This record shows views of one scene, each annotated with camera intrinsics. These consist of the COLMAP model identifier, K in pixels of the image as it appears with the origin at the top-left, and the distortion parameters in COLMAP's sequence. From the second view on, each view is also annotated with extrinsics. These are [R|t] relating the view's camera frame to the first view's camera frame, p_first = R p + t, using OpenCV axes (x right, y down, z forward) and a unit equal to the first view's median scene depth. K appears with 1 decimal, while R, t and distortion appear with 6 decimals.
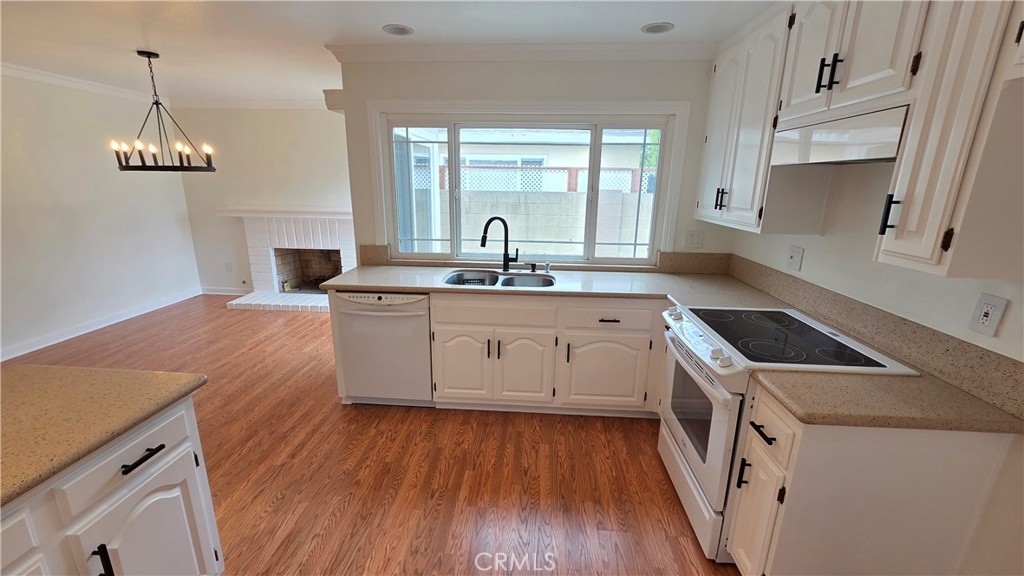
lens RADIAL K [[417.4, 0, 510.0], [0, 417.4, 289.4], [0, 0, 1]] dist [0.001948, -0.000535]
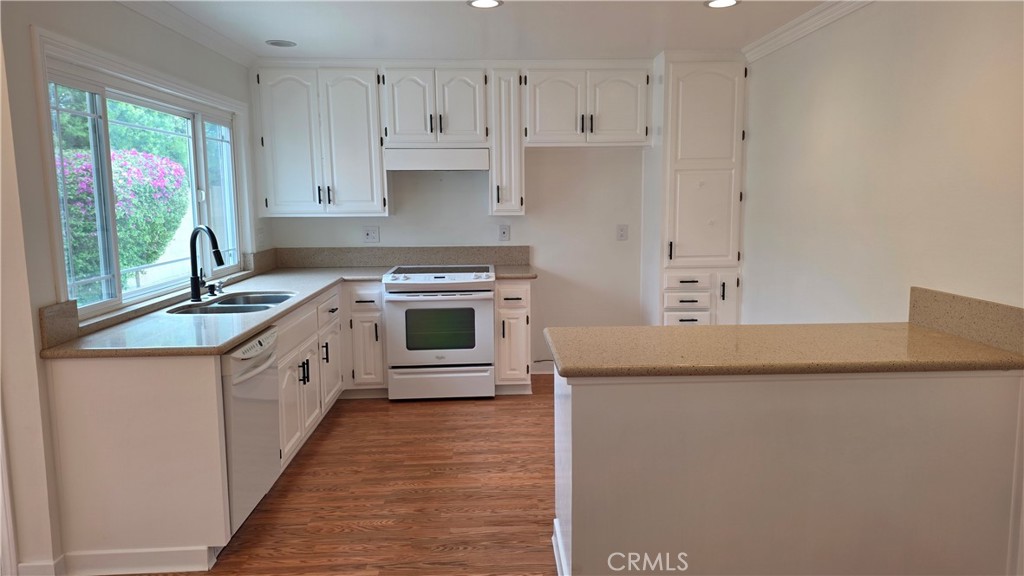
lens RADIAL K [[671.1, 0, 518.3], [0, 671.1, 282.6], [0, 0, 1]] dist [0.050178, -0.013580]
pose [[-0.103234, -0.142615, 0.984380, -1.349843], [0.257162, 0.952192, 0.164921, -0.139360], [-0.960838, 0.270171, -0.061624, 0.592026]]
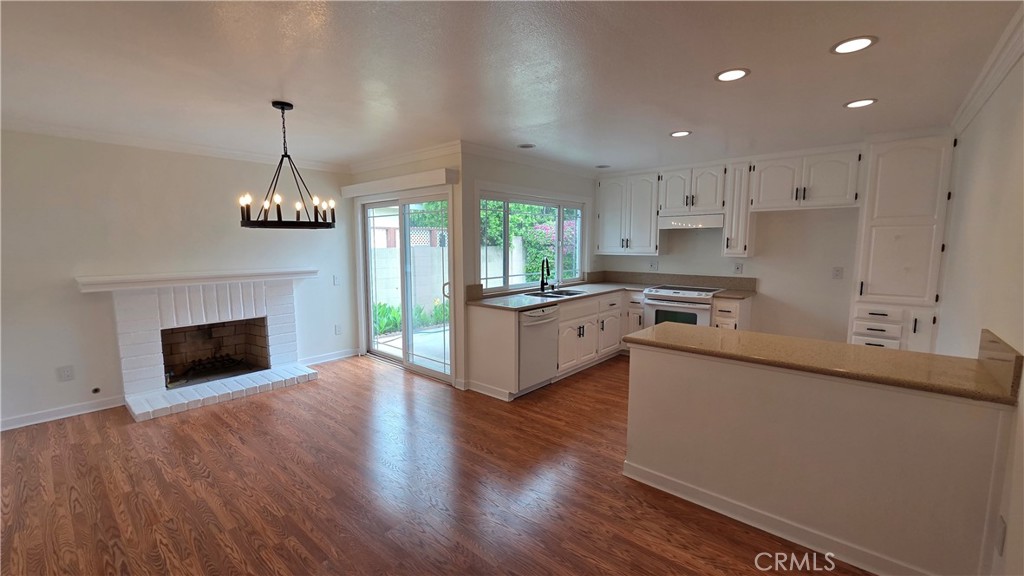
lens RADIAL K [[417.4, 0, 511.9], [0, 417.4, 289.1], [0, 0, 1]] dist [0.001948, -0.000535]
pose [[0.611676, -0.102876, 0.784391, -1.465634], [0.209618, 0.977146, -0.035306, -0.024817], [-0.762832, 0.186018, 0.619261, 0.122234]]
